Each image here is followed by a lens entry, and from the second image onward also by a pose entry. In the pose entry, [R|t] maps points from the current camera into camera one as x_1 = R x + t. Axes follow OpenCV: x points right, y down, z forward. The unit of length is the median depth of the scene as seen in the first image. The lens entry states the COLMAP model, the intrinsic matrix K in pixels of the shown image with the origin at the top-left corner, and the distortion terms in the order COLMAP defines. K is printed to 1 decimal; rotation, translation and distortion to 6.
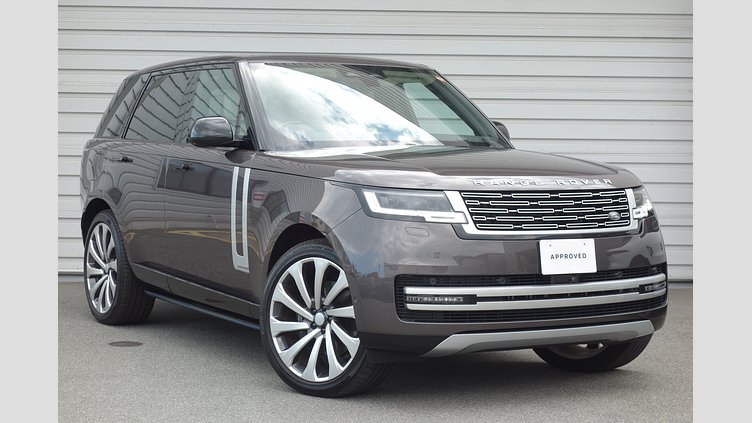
lens RADIAL K [[1868.5, 0, 376.0], [0, 1868.5, 211.5], [0, 0, 1]] dist [-0.156411, -0.161656]
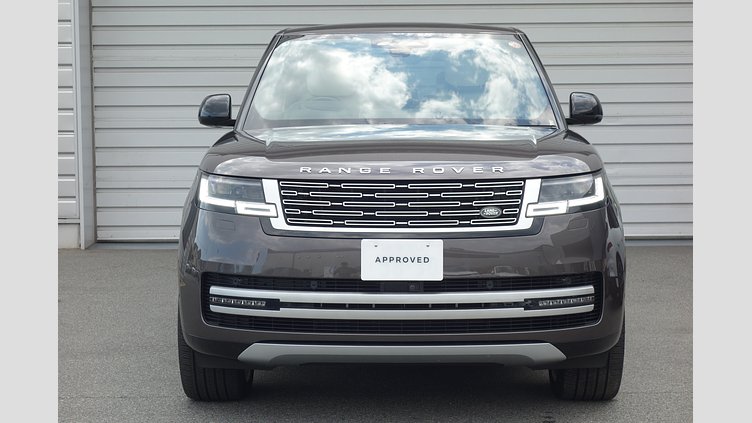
lens RADIAL K [[1868.5, 0, 376.0], [0, 1868.5, 211.5], [0, 0, 1]] dist [-0.156411, -0.161656]
pose [[0.784218, 0.027311, -0.619885, 0.615928], [-0.014474, 0.999564, 0.025727, -0.018999], [0.620317, -0.011204, 0.784271, 0.341655]]
